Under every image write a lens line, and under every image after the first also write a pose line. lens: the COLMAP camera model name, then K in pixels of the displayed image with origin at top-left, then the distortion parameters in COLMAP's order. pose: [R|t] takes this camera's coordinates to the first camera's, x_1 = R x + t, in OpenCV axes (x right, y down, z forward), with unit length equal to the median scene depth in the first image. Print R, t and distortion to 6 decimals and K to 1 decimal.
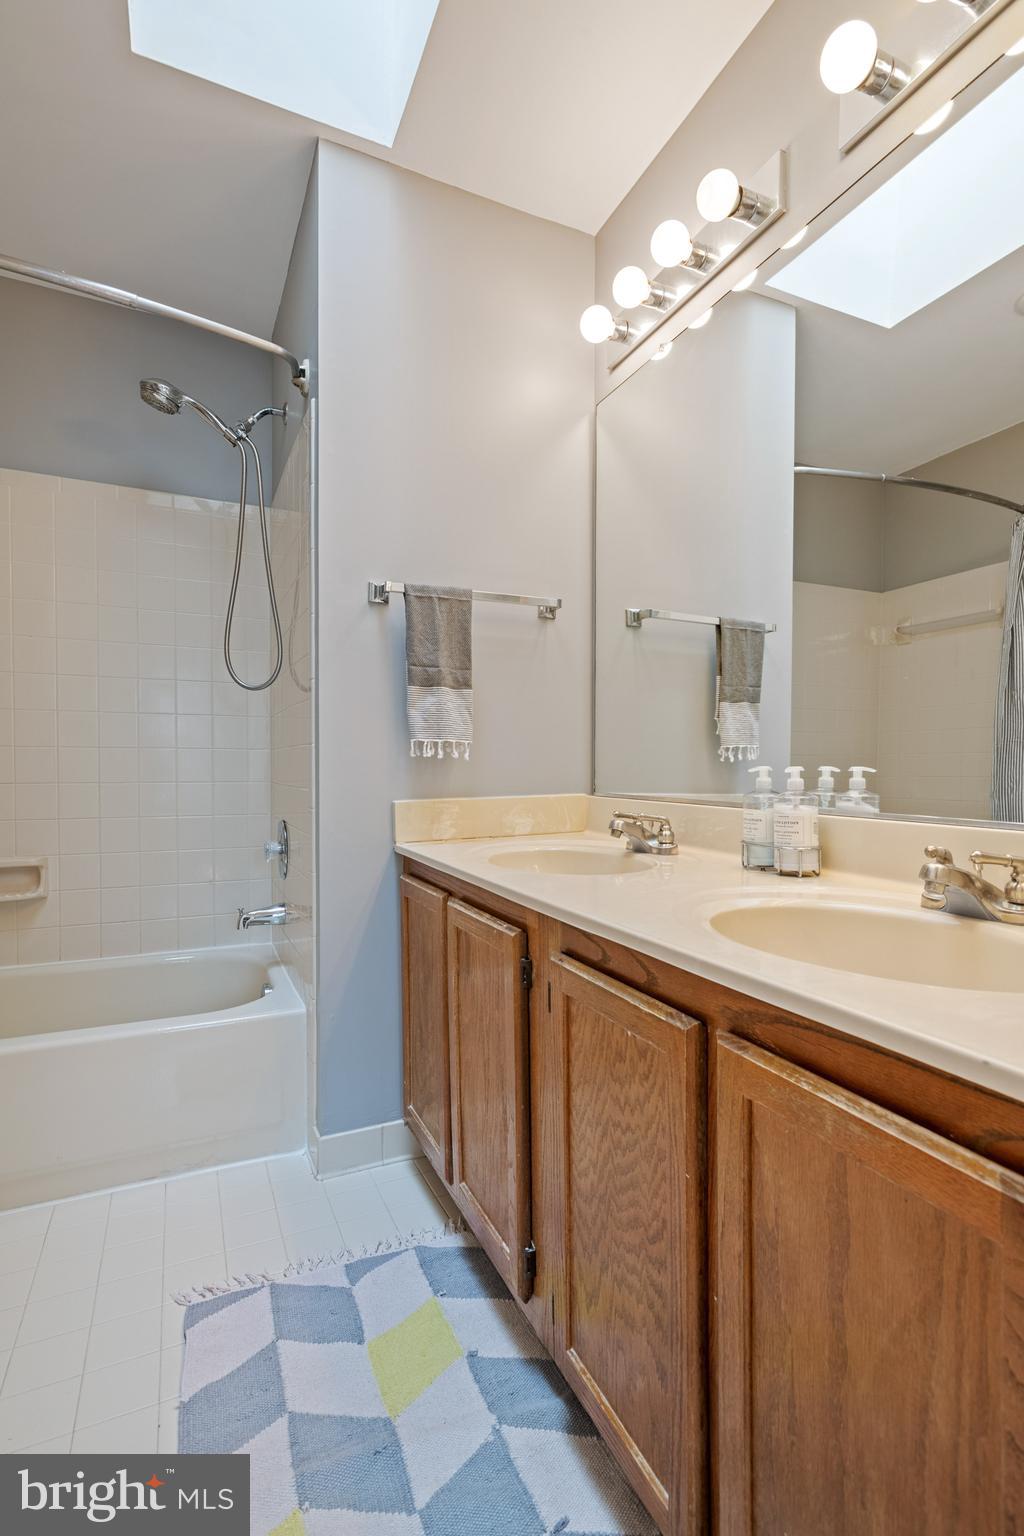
lens RADIAL K [[732.0, 0, 523.5], [0, 732.0, 774.2], [0, 0, 1]] dist [-0.017548, 0.010167]
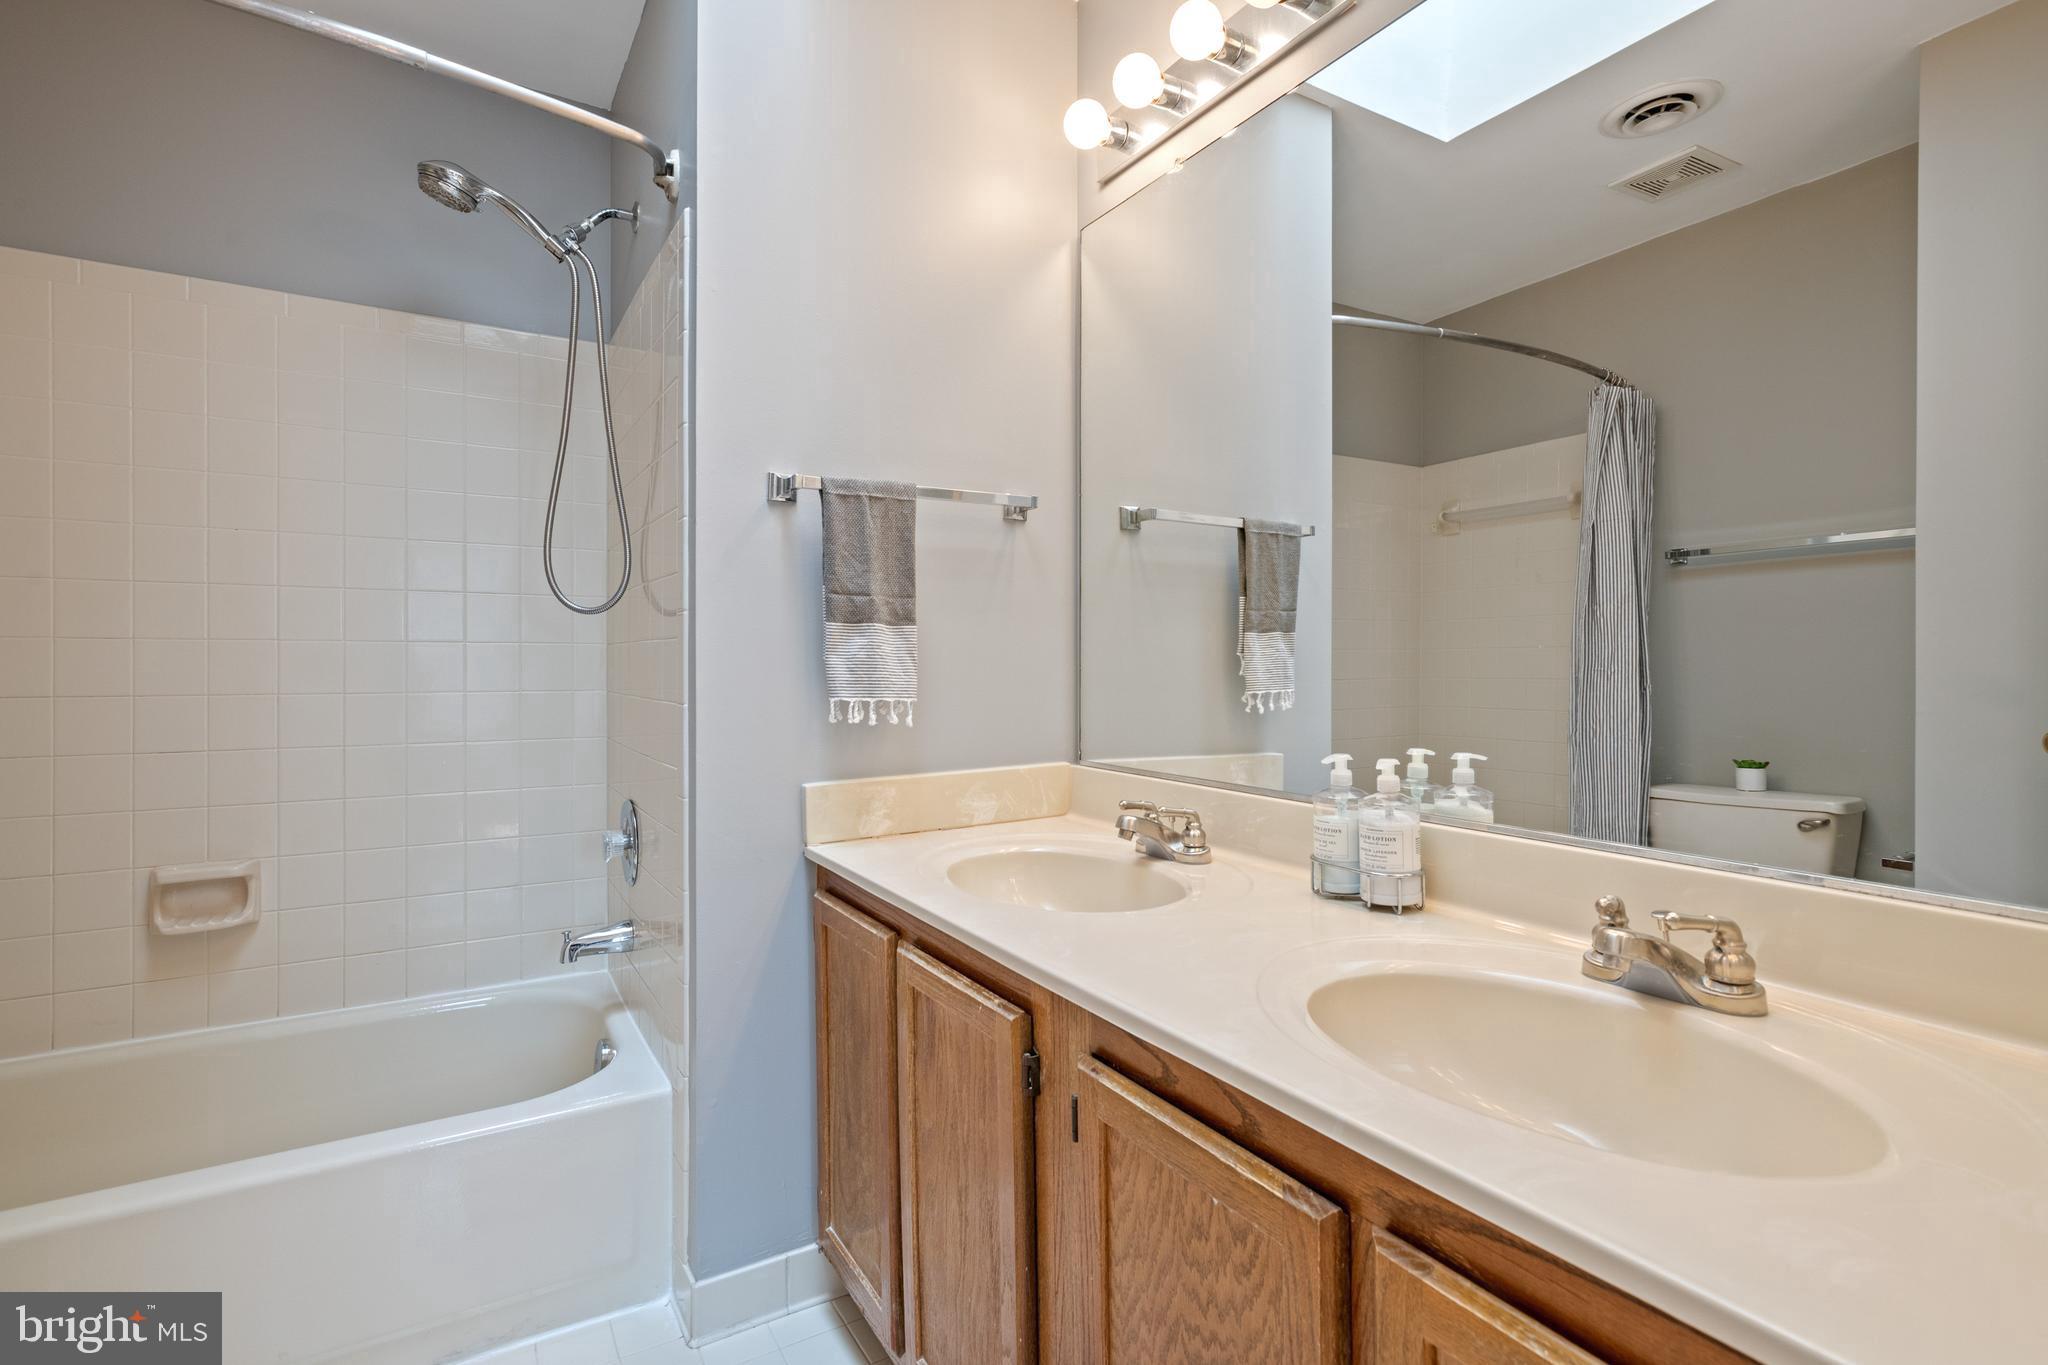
lens RADIAL K [[976.0, 0, 1034.5], [0, 976.0, 649.4], [0, 0, 1]] dist [-0.017548, 0.010167]
pose [[0.993903, -0.001777, 0.110247, -0.062305], [0.004260, 0.999743, -0.022284, -0.072323], [-0.110179, 0.022618, 0.993654, 0.050092]]
